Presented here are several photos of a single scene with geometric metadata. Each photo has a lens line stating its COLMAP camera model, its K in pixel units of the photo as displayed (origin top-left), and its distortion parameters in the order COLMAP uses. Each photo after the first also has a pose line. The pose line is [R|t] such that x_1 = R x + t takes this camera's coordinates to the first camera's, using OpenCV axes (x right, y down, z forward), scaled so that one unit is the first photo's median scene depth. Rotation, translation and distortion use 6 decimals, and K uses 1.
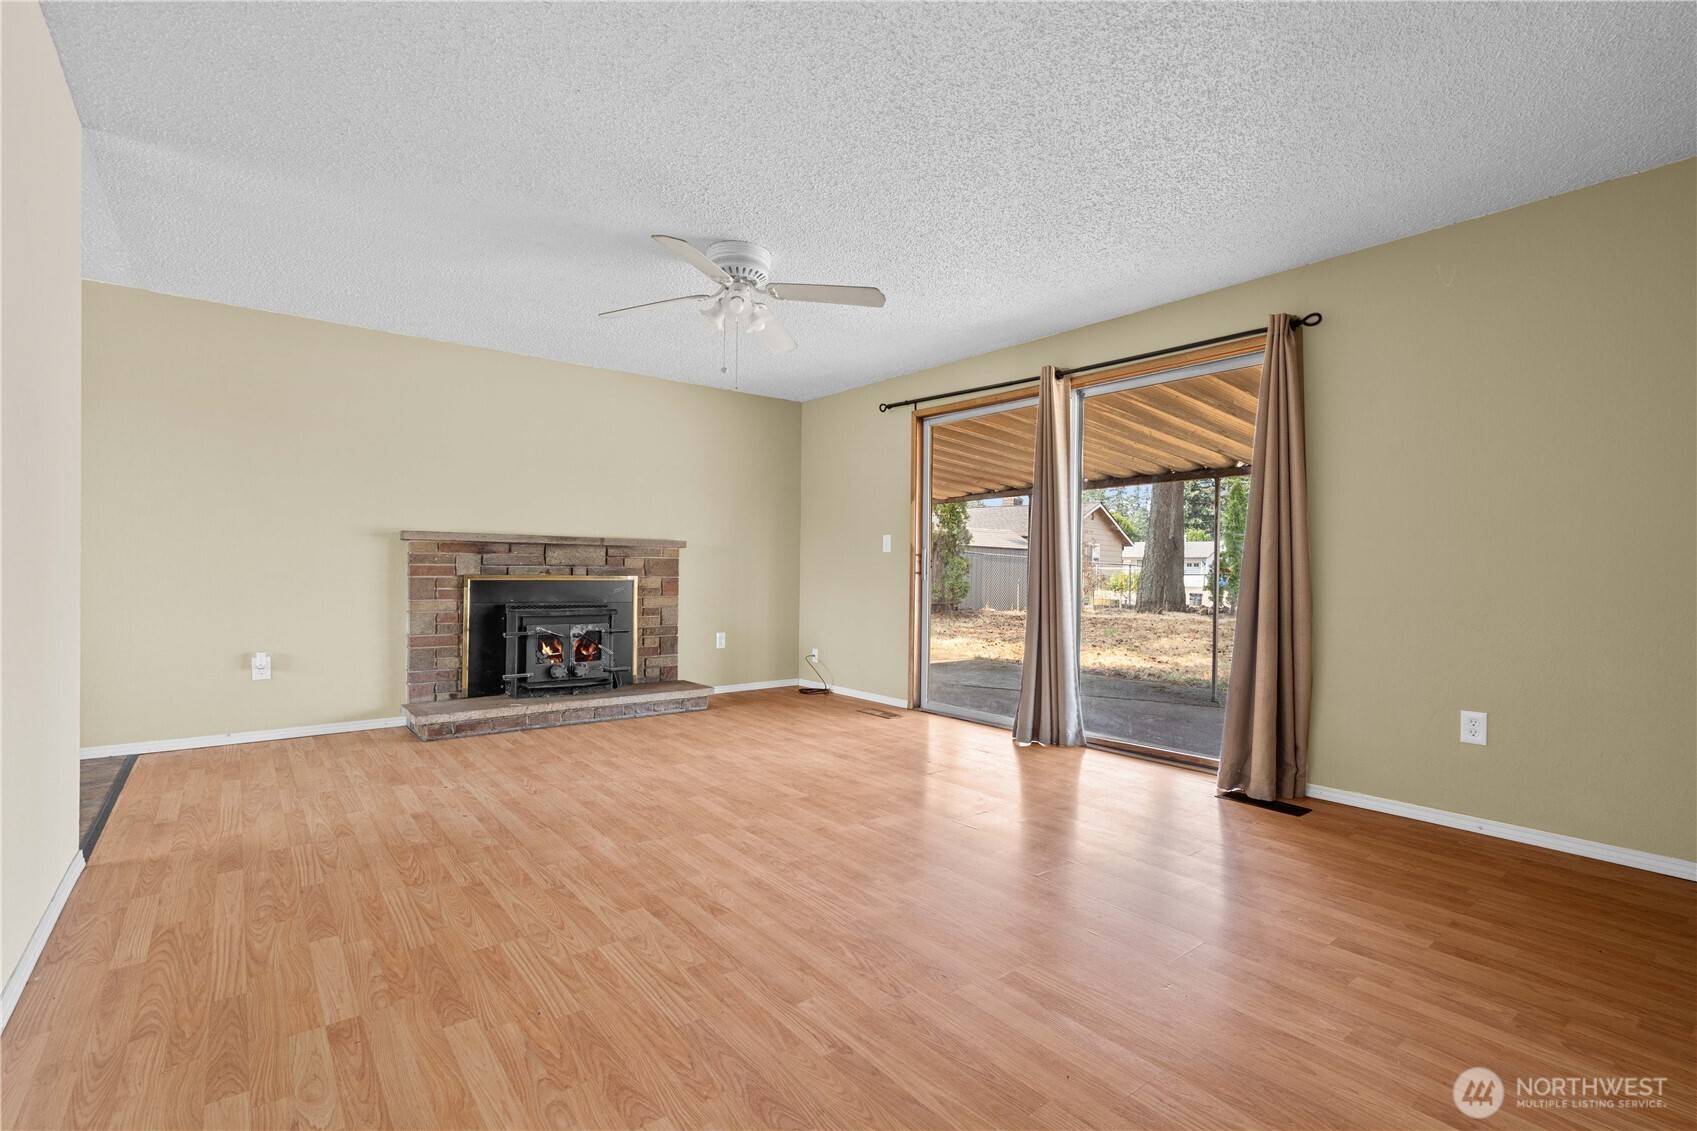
lens RADIAL K [[767.0, 0, 840.6], [0, 767.0, 578.1], [0, 0, 1]] dist [-0.002208, 0.000428]
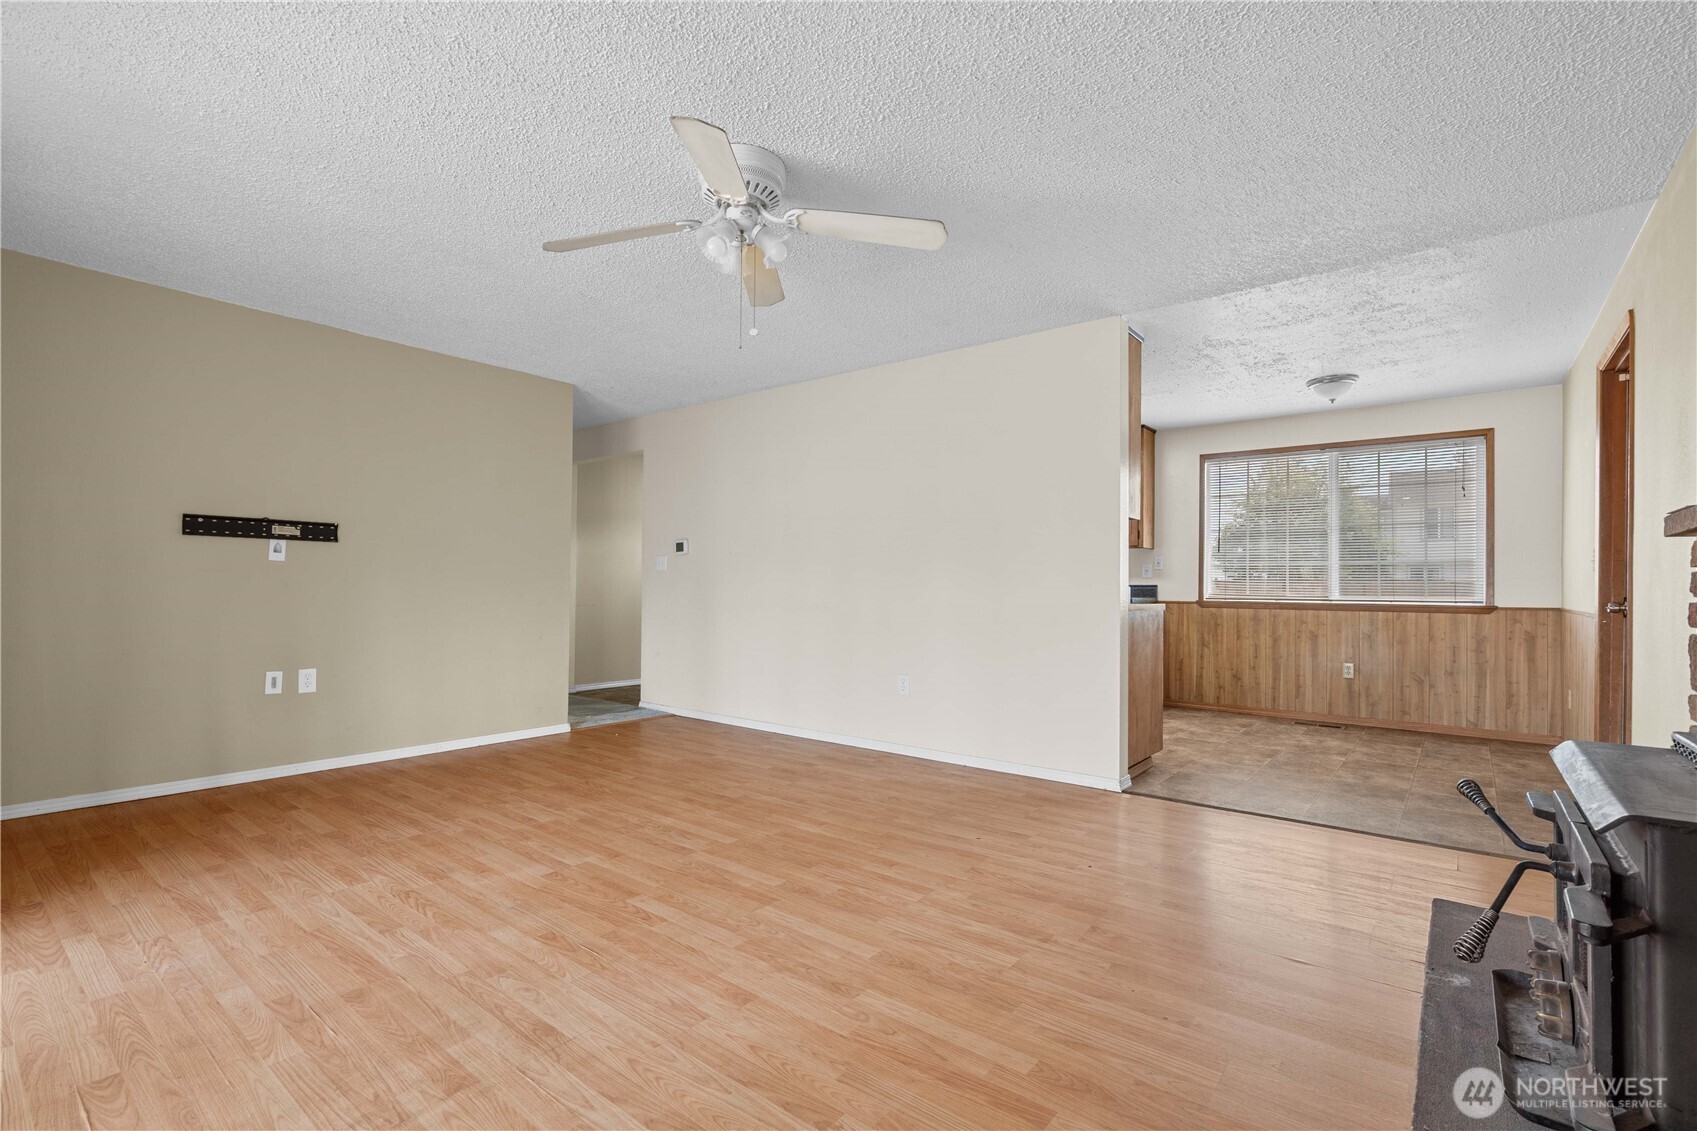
lens RADIAL K [[773.3, 0, 839.9], [0, 773.3, 570.8], [0, 0, 1]] dist [-0.002021, 0.000748]
pose [[-0.975993, -0.024698, -0.216396, -0.061619], [-0.022253, 0.999658, -0.013730, -0.019474], [0.216661, -0.008585, -0.976209, 1.492640]]
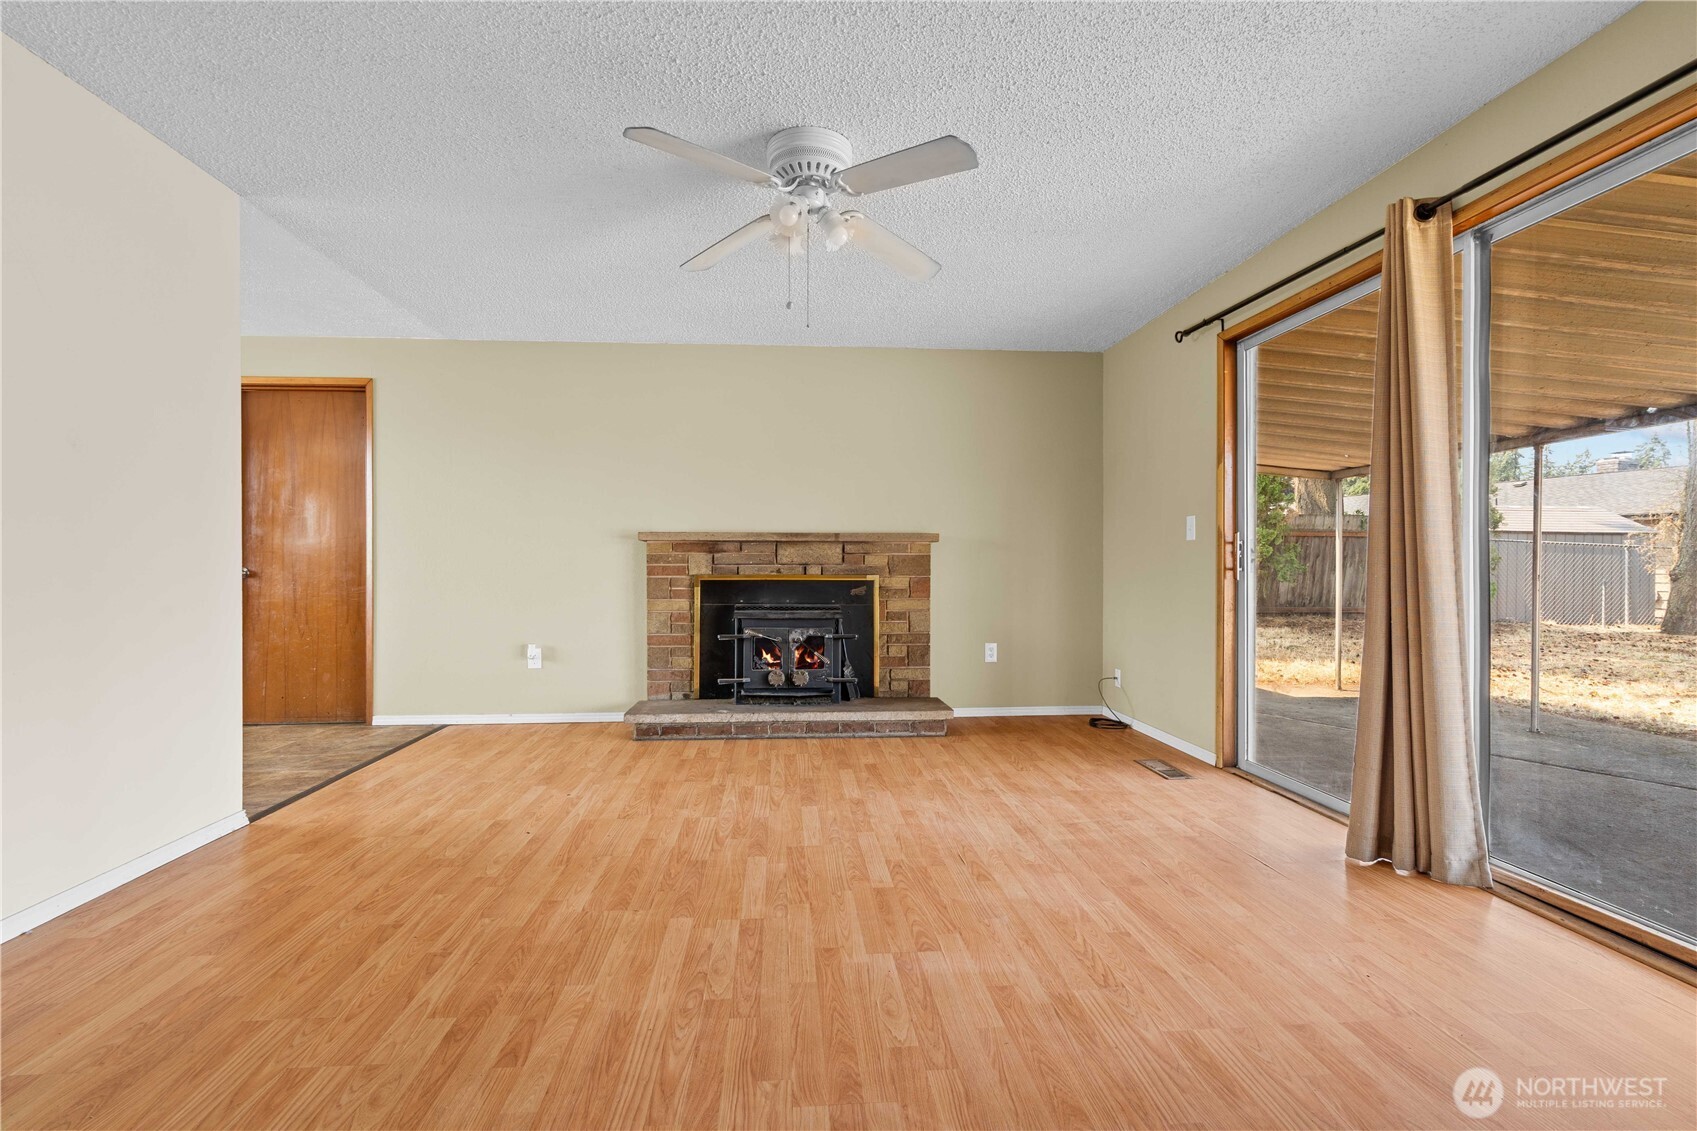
lens RADIAL K [[773.3, 0, 839.9], [0, 773.3, 570.8], [0, 0, 1]] dist [-0.002021, 0.000748]
pose [[0.830370, -0.007277, -0.557164, 0.266488], [0.001954, 0.999947, -0.010147, 0.001656], [0.557208, 0.007337, 0.830340, 0.325984]]
